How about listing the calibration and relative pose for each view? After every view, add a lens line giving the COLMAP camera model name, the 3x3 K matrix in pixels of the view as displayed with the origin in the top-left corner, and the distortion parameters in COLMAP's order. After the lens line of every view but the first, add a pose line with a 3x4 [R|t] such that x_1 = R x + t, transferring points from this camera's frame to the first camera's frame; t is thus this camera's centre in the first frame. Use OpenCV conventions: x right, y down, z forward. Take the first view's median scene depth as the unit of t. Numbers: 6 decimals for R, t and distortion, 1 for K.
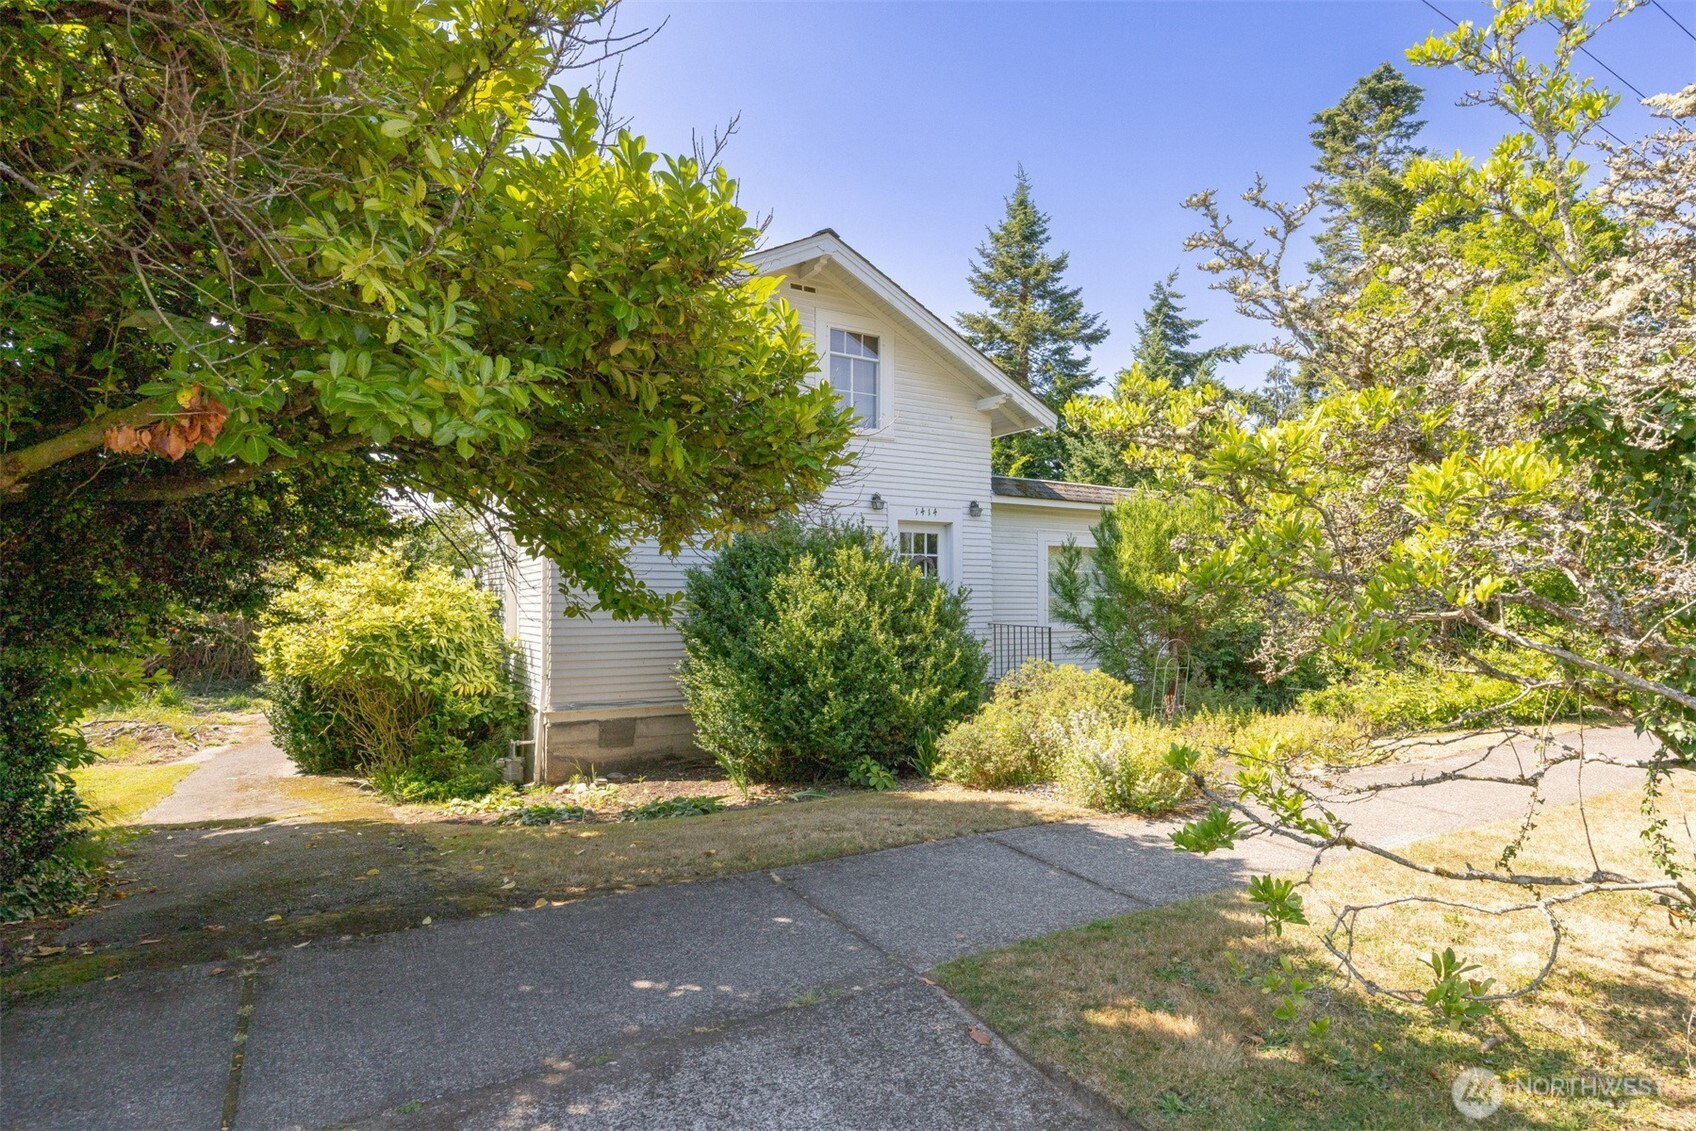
lens RADIAL K [[779.0, 0, 843.8], [0, 779.0, 564.9], [0, 0, 1]] dist [-0.014497, -0.000528]
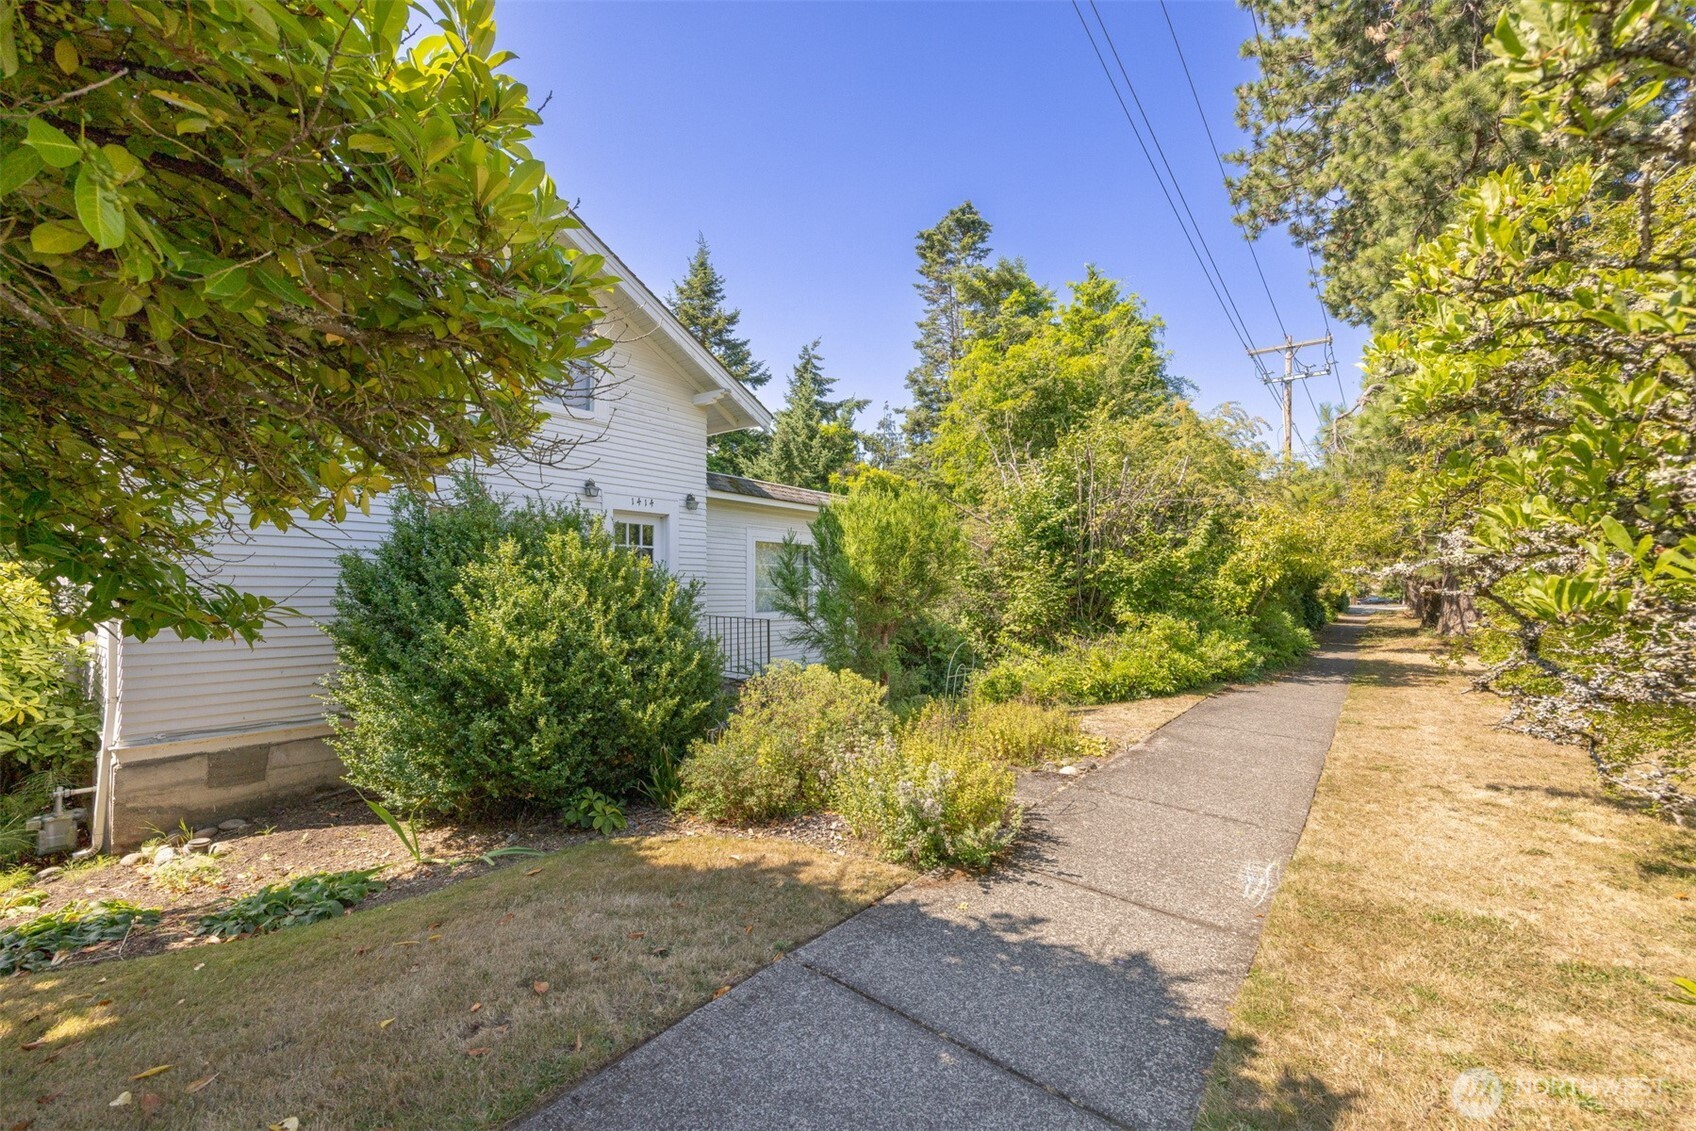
lens RADIAL K [[667.6, 0, 805.7], [0, 667.6, 582.1], [0, 0, 1]] dist [0.001456, 0.000117]
pose [[0.932223, 0.004994, 0.361850, -0.010979], [-0.017402, 0.999367, 0.031040, 0.004600], [-0.361466, -0.035233, 0.931719, 0.252562]]
